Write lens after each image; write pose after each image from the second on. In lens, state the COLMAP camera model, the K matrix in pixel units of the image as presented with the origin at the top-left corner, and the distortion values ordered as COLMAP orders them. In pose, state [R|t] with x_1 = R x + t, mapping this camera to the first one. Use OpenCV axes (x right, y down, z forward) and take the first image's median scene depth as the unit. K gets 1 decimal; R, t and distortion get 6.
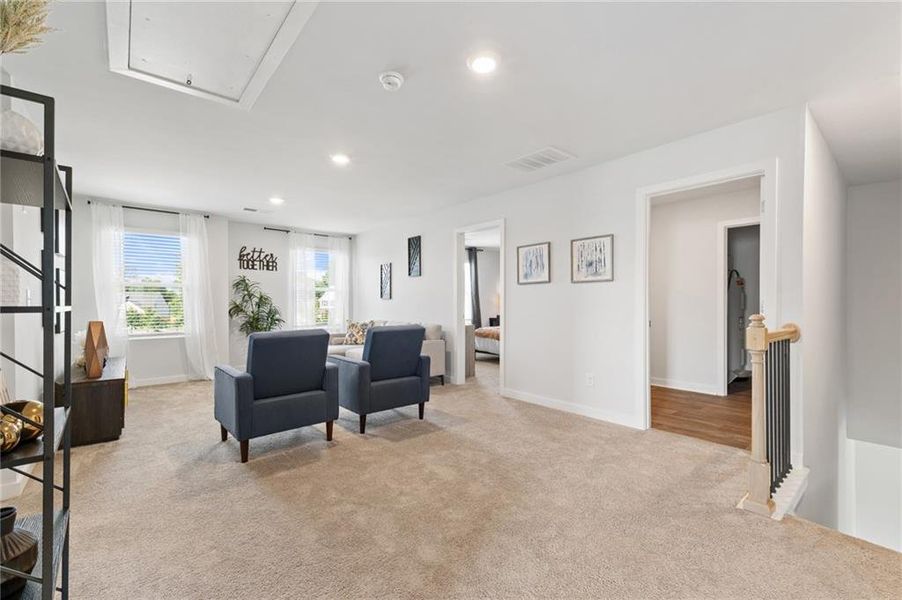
lens RADIAL K [[384.3, 0, 452.2], [0, 384.3, 302.4], [0, 0, 1]] dist [-0.001359, -0.000061]
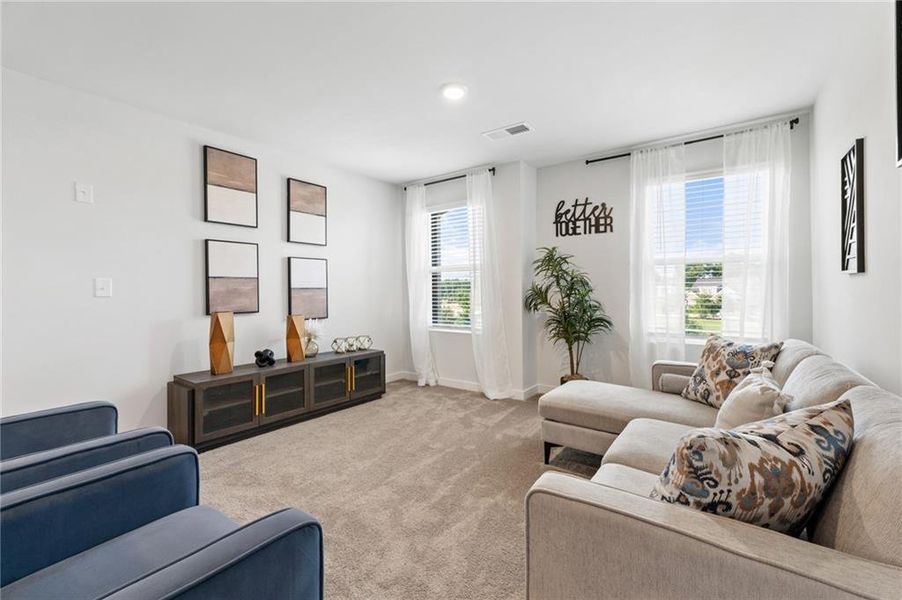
lens RADIAL K [[384.3, 0, 447.1], [0, 384.3, 292.4], [0, 0, 1]] dist [-0.001359, -0.000061]
pose [[0.233362, 0.001664, -0.972389, 0.033498], [0.003809, 0.999989, 0.002625, 0.003918], [0.972383, -0.004317, 0.233353, 0.651692]]
